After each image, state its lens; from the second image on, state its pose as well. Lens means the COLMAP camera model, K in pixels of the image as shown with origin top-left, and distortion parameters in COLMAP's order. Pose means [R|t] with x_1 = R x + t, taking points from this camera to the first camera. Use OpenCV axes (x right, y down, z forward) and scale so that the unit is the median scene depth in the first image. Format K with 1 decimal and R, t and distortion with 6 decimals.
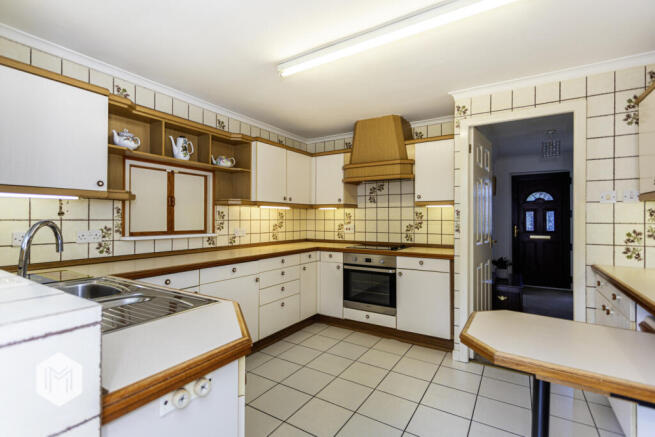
lens RADIAL K [[304.9, 0, 329.6], [0, 304.9, 217.0], [0, 0, 1]] dist [0.000478, 0.000093]
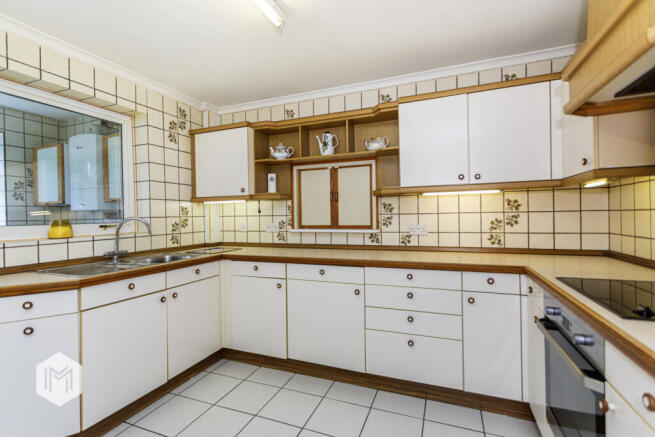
lens RADIAL K [[304.9, 0, 329.6], [0, 304.9, 217.0], [0, 0, 1]] dist [0.000478, 0.000093]
pose [[0.188407, 0.004203, -0.982082, 0.472585], [0.025350, 0.999637, 0.009141, 0.007081], [0.981764, -0.026618, 0.188232, 0.745217]]
